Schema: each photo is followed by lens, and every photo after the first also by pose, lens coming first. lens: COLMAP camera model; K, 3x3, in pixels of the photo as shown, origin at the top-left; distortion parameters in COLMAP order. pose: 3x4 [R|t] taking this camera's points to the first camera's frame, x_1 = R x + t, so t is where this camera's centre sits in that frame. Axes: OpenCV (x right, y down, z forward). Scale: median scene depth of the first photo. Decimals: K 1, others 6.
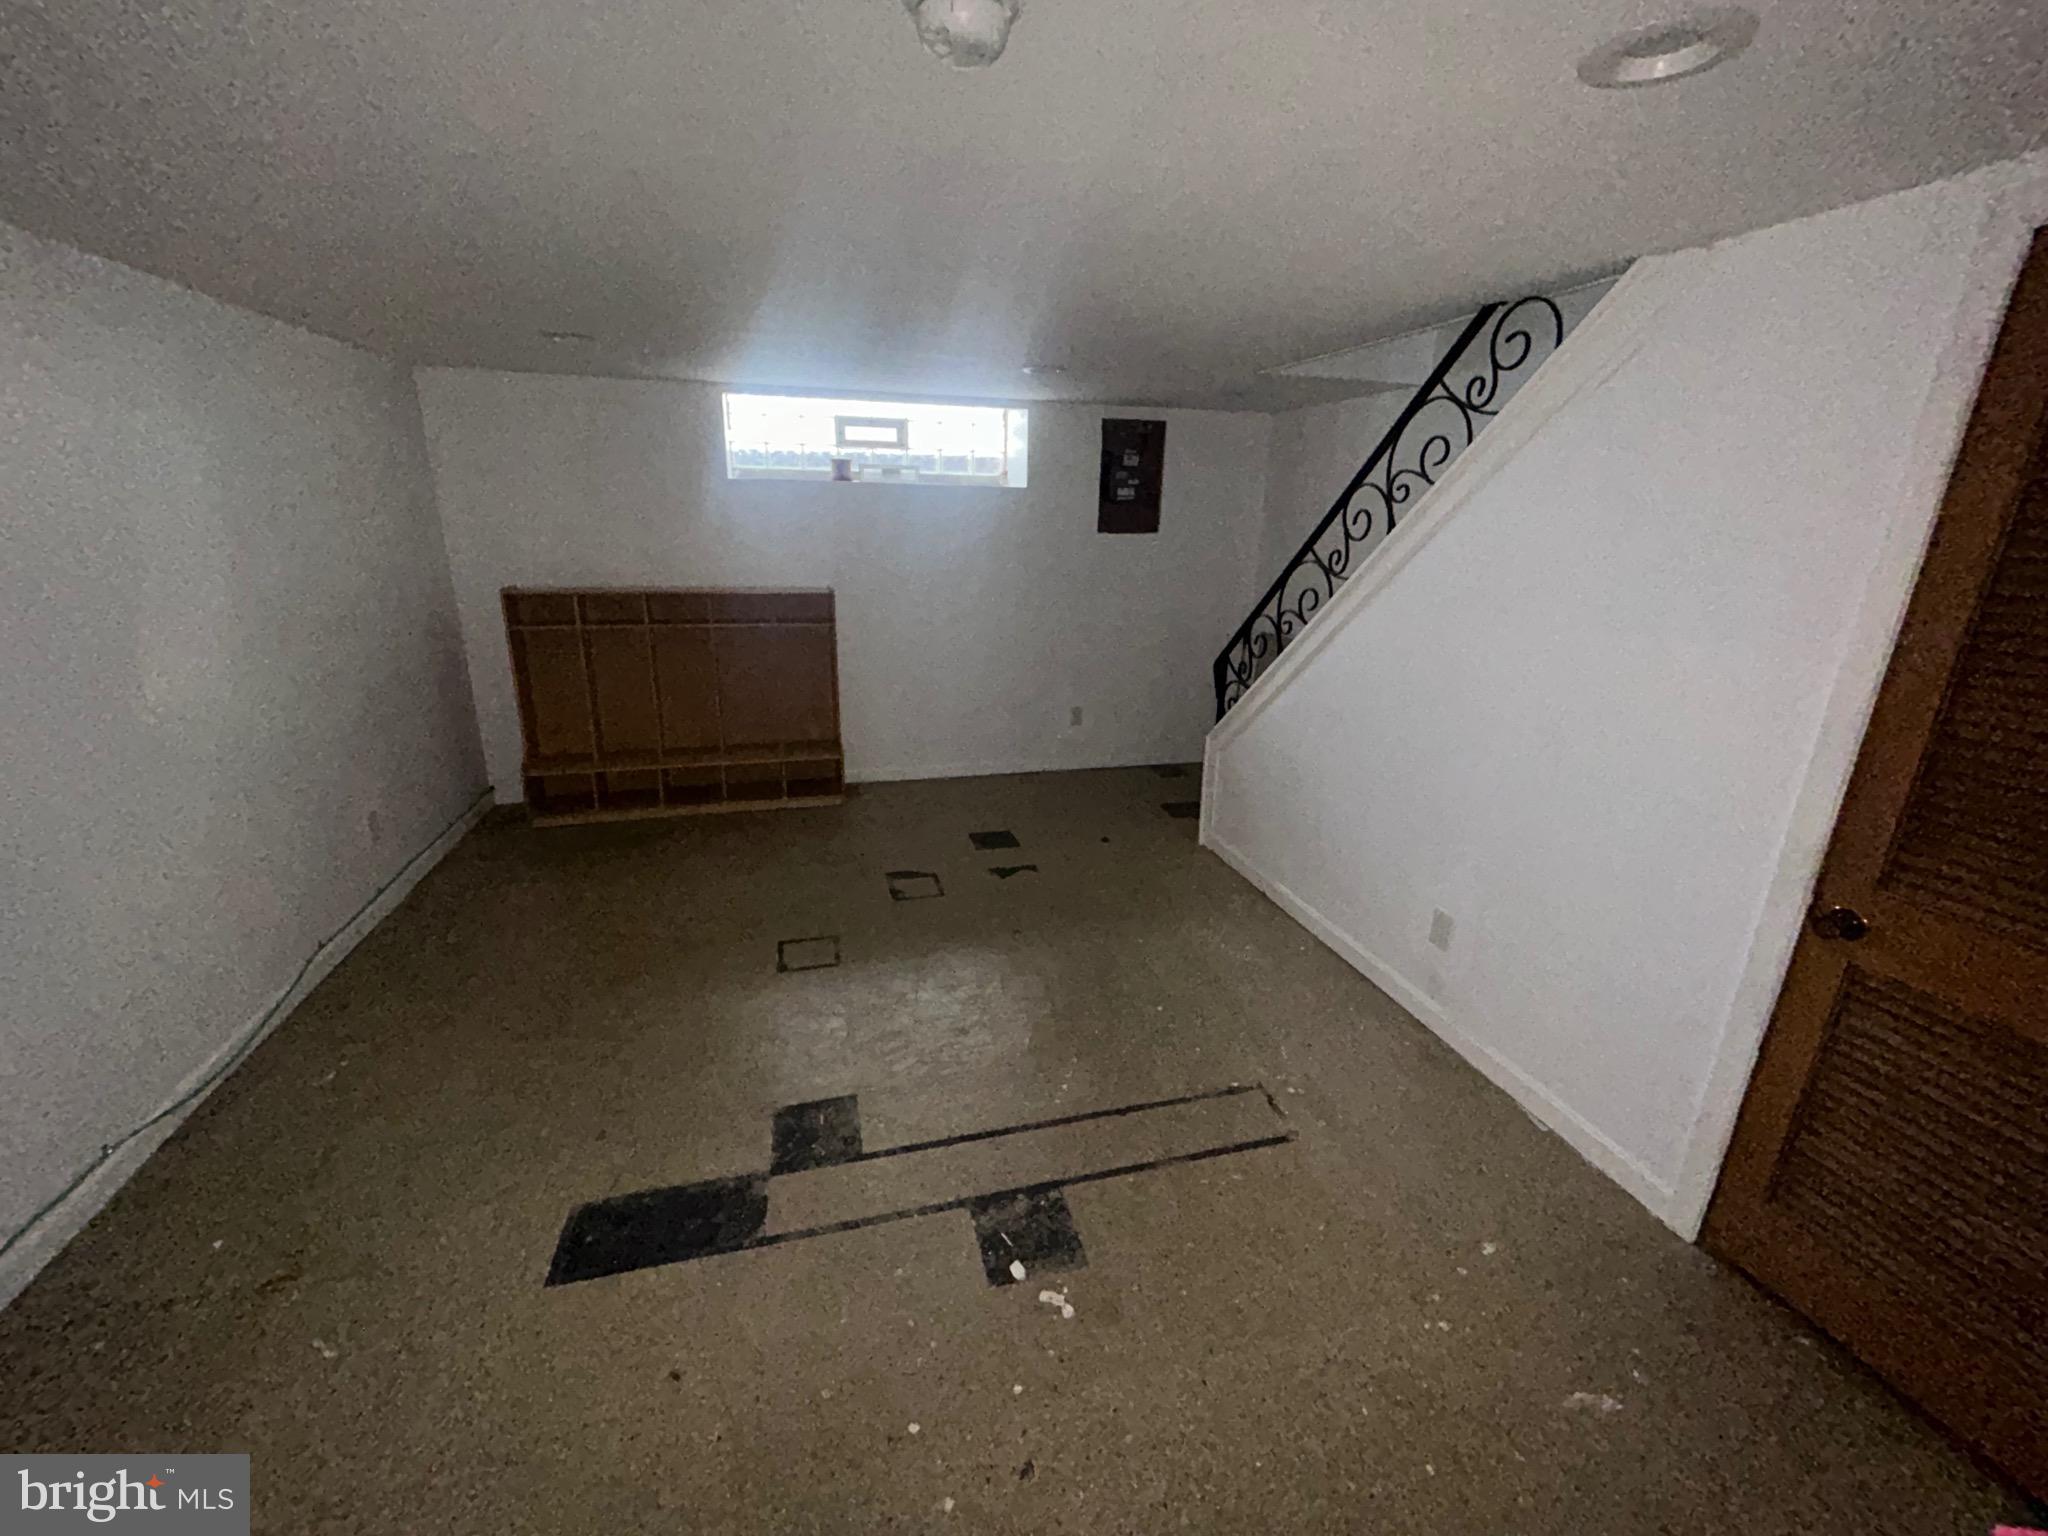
lens RADIAL K [[824.1, 0, 1022.6], [0, 824.1, 756.2], [0, 0, 1]] dist [-0.000044, 0.000066]
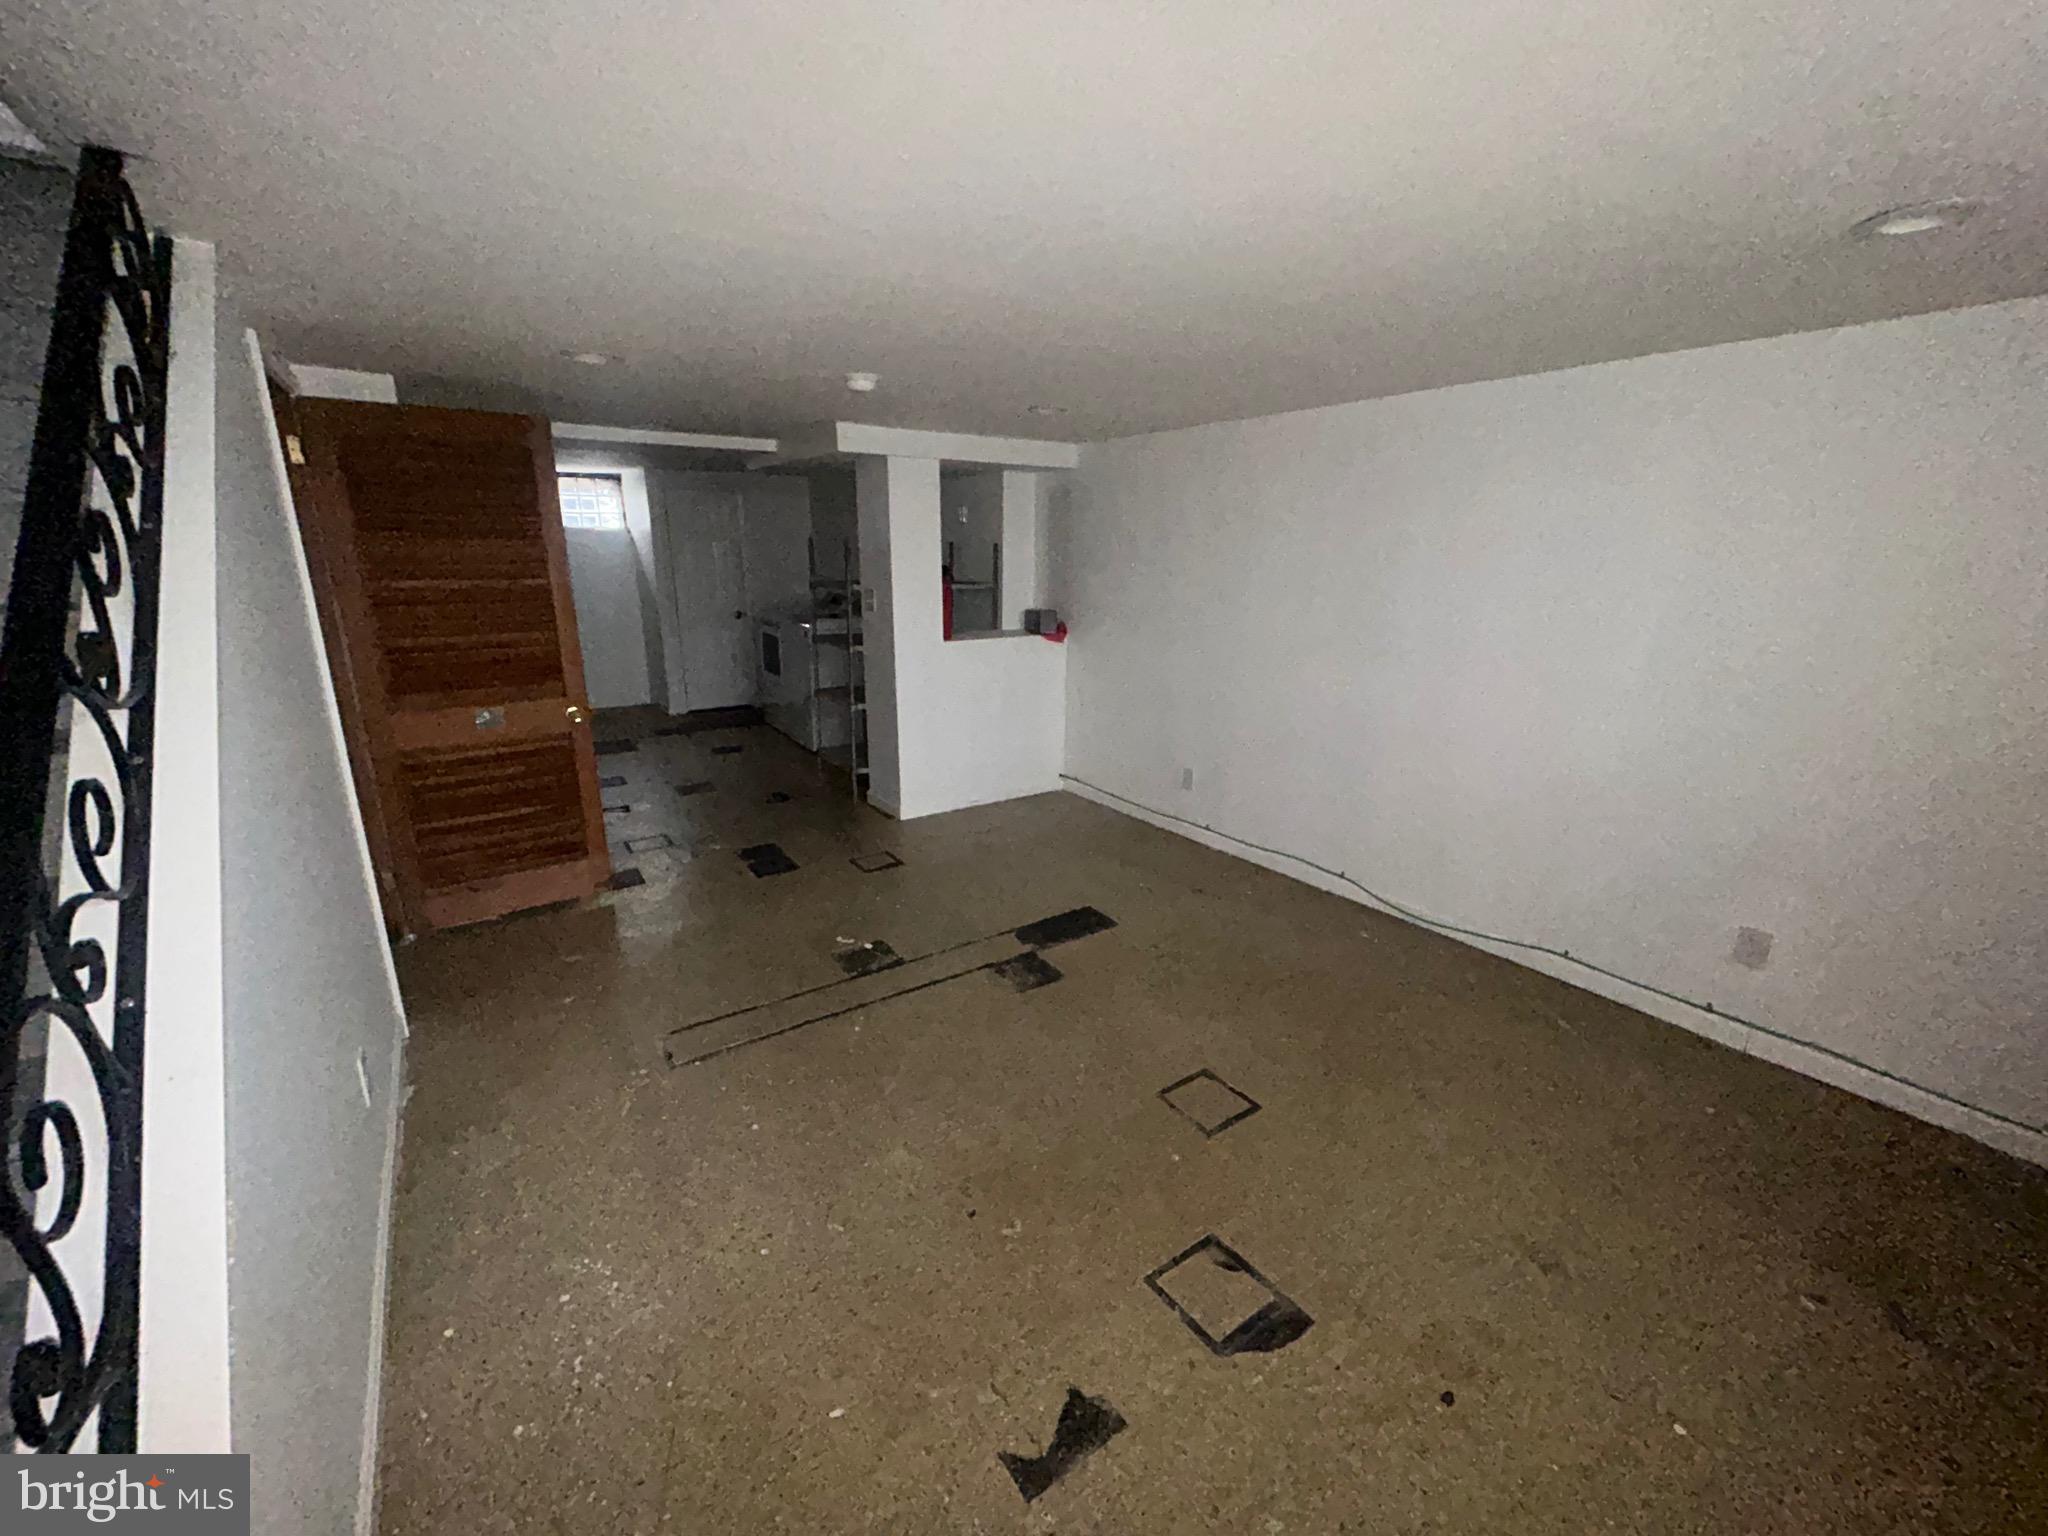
lens RADIAL K [[824.1, 0, 1029.5], [0, 824.1, 768.7], [0, 0, 1]] dist [-0.000044, 0.000066]
pose [[-0.940836, 0.066631, -0.332247, 0.195153], [-0.120538, 0.850542, 0.511907, -0.567994], [0.316699, 0.521669, -0.792189, 1.910934]]
